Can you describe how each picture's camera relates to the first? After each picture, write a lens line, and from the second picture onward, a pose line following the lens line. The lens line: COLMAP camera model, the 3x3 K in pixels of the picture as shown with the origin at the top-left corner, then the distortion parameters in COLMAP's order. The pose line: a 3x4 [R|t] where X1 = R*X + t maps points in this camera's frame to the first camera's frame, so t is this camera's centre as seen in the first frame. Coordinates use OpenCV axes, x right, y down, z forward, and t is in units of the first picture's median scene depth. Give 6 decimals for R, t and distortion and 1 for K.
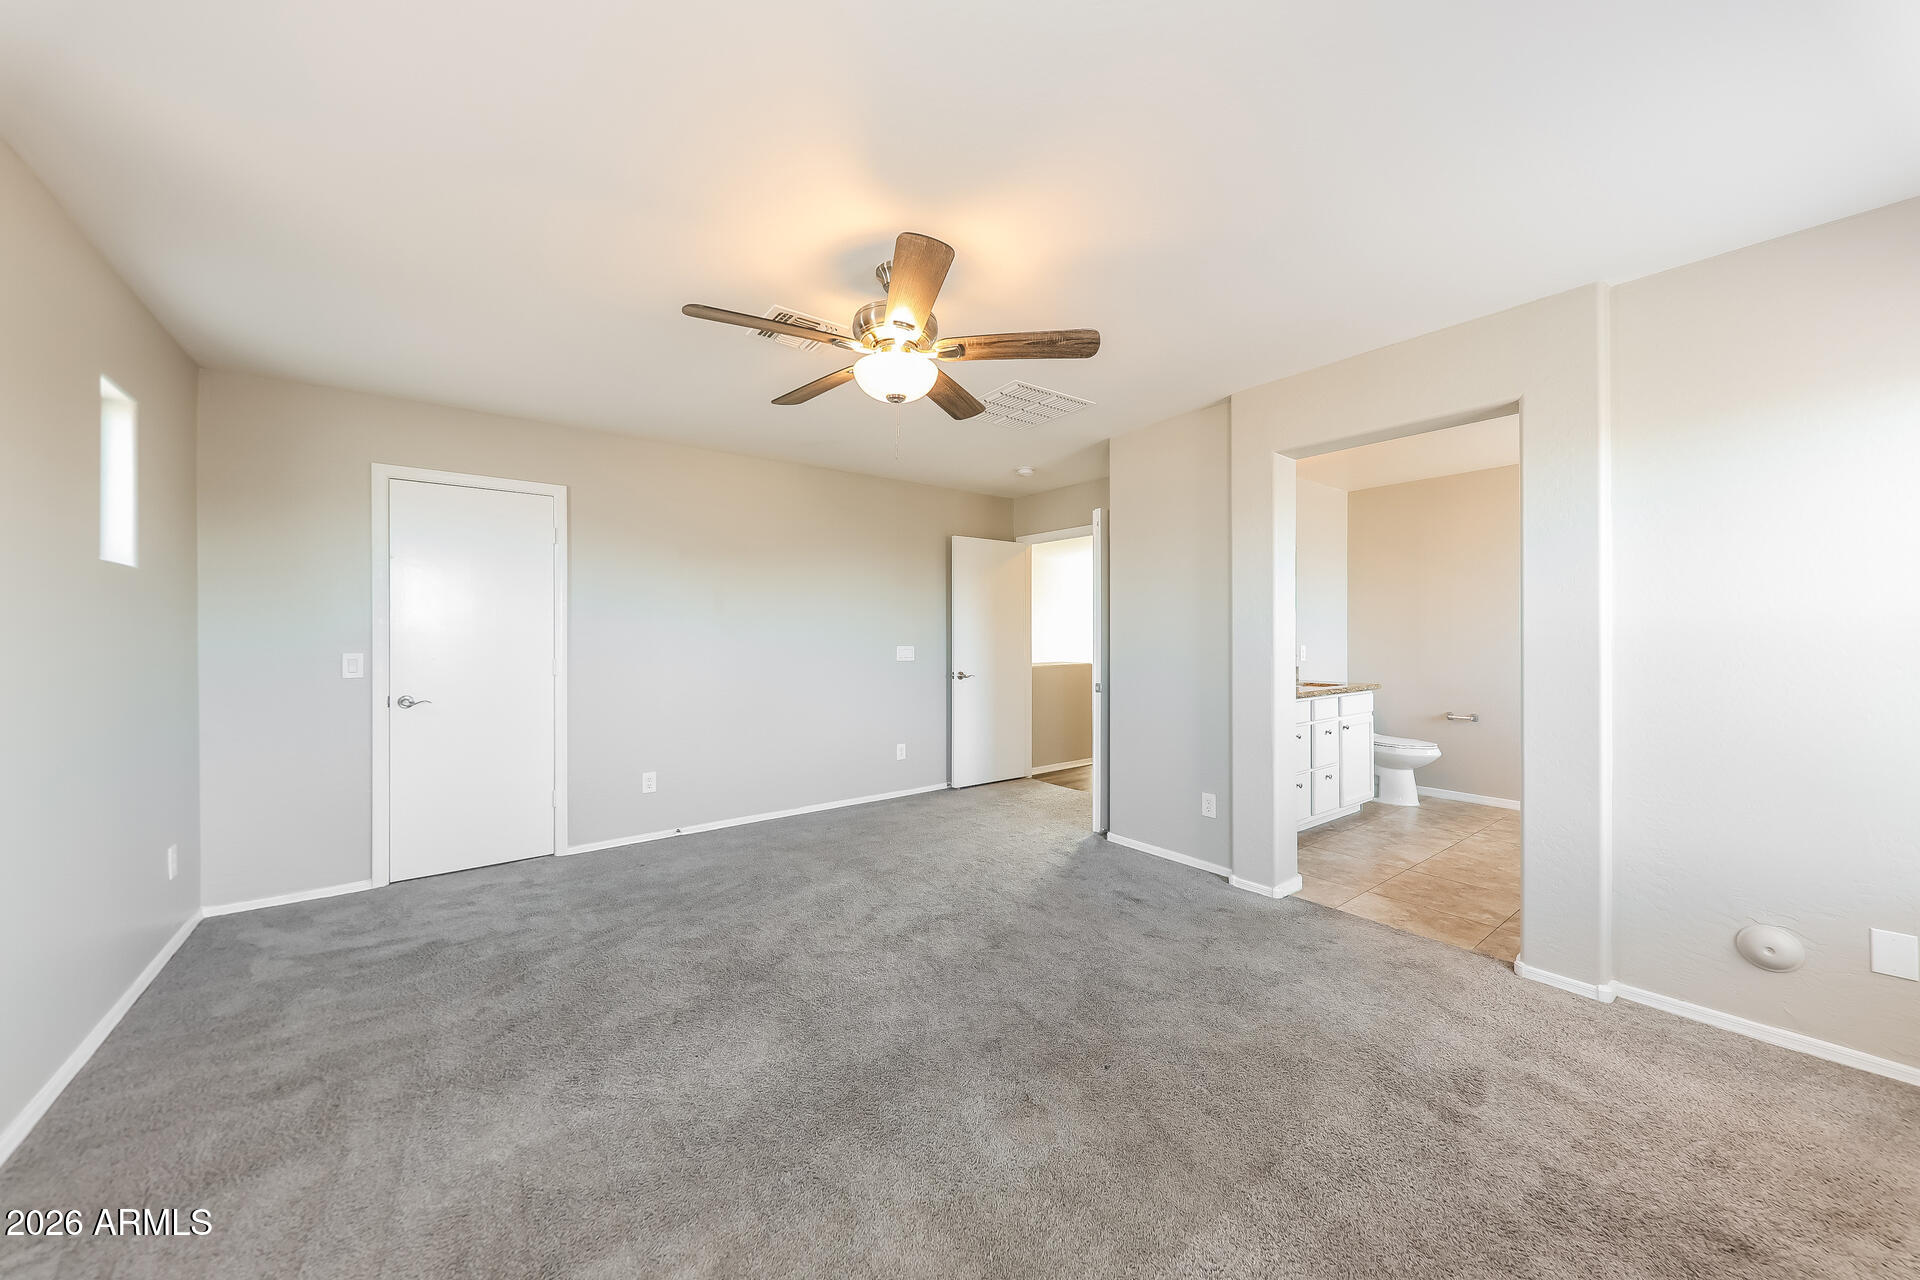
lens RADIAL K [[673.8, 0, 958.4], [0, 673.8, 637.0], [0, 0, 1]] dist [0.009180, -0.003497]
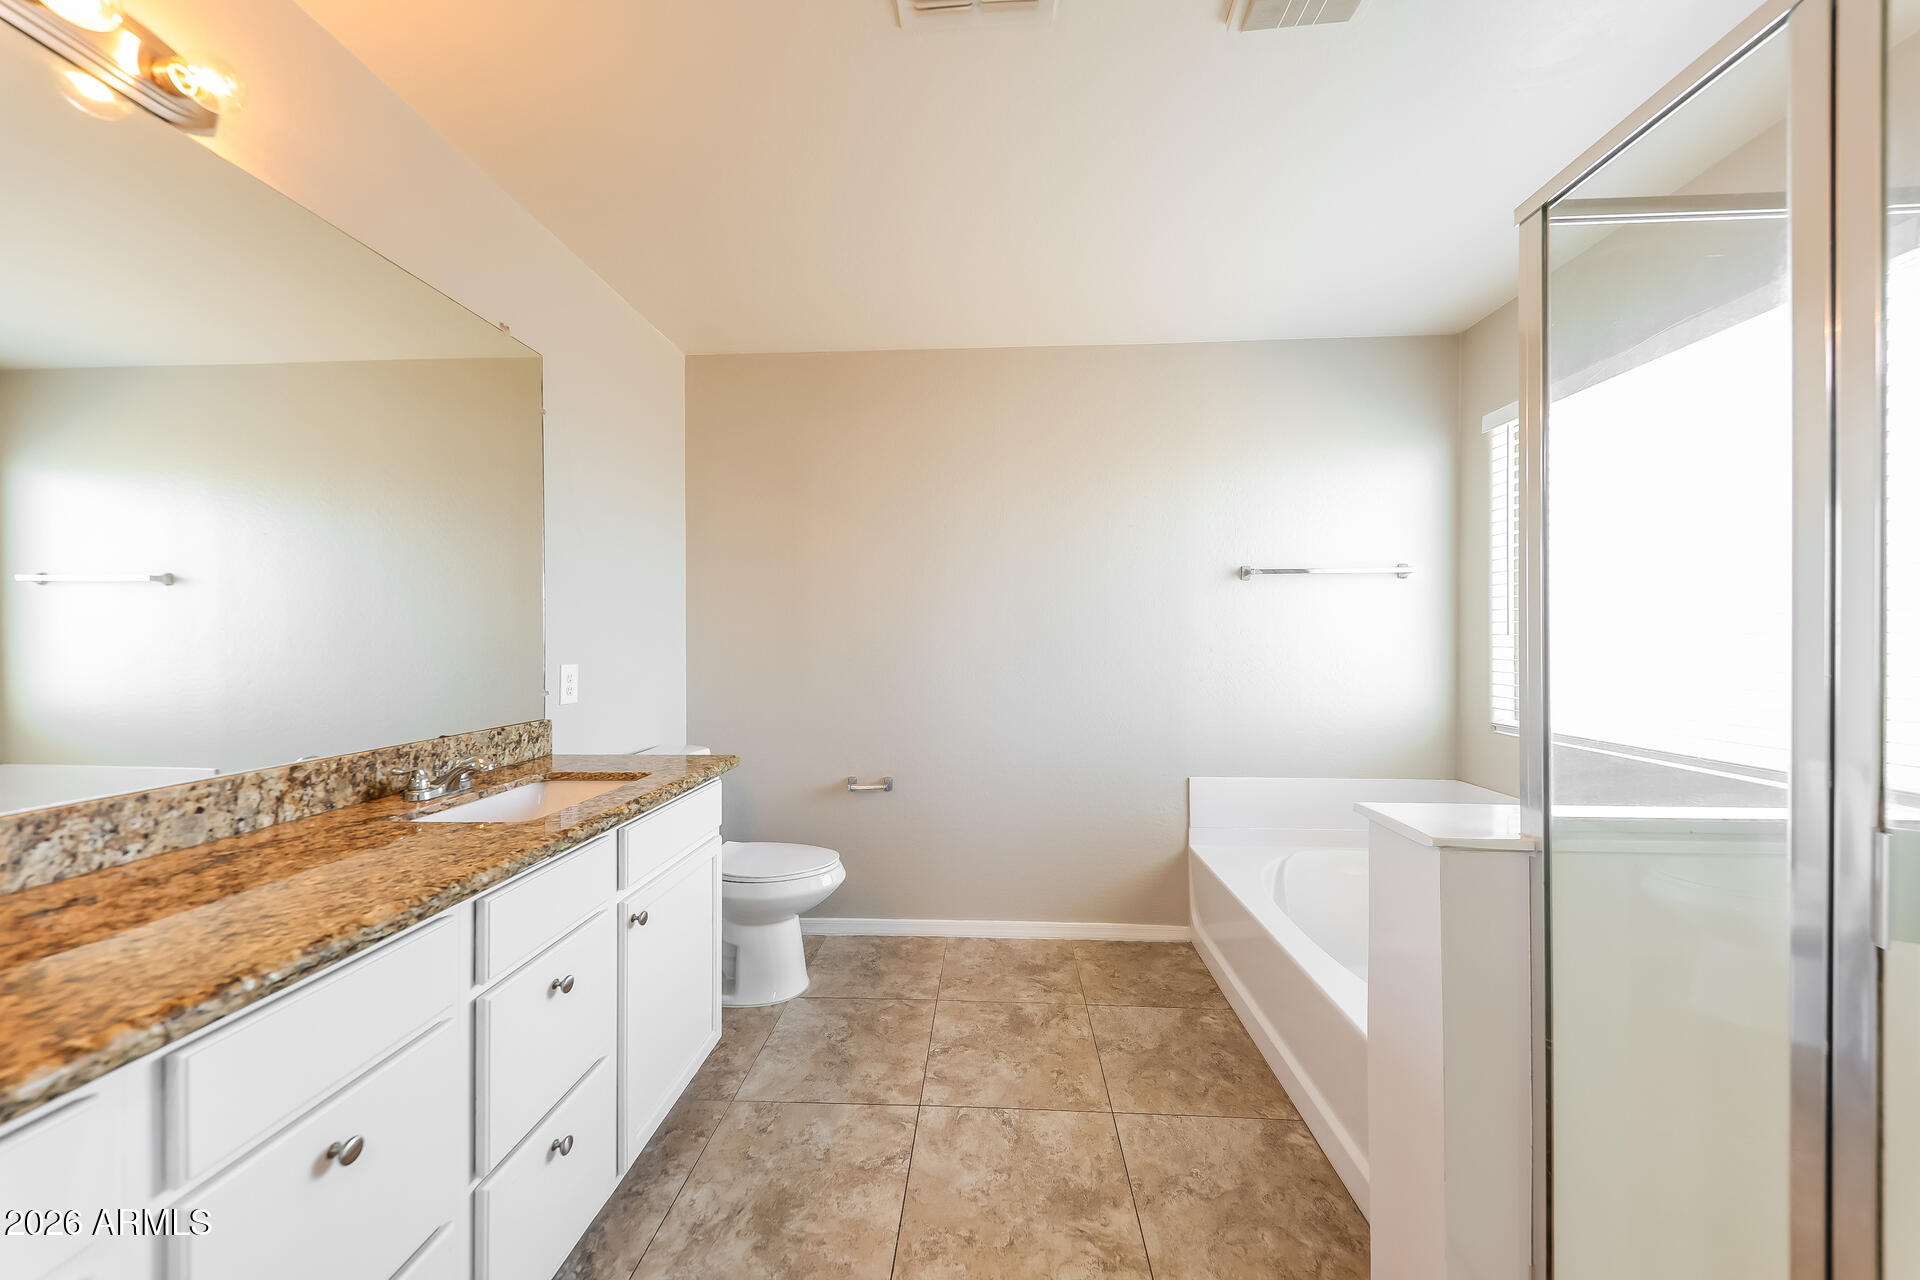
lens RADIAL K [[673.8, 0, 958.7], [0, 673.8, 641.0], [0, 0, 1]] dist [0.009180, -0.003497]
pose [[0.648240, 0.004641, 0.761422, 0.378681], [-0.006474, 0.999979, -0.000583, 0.000322], [-0.761409, -0.004552, 0.648256, 0.600241]]
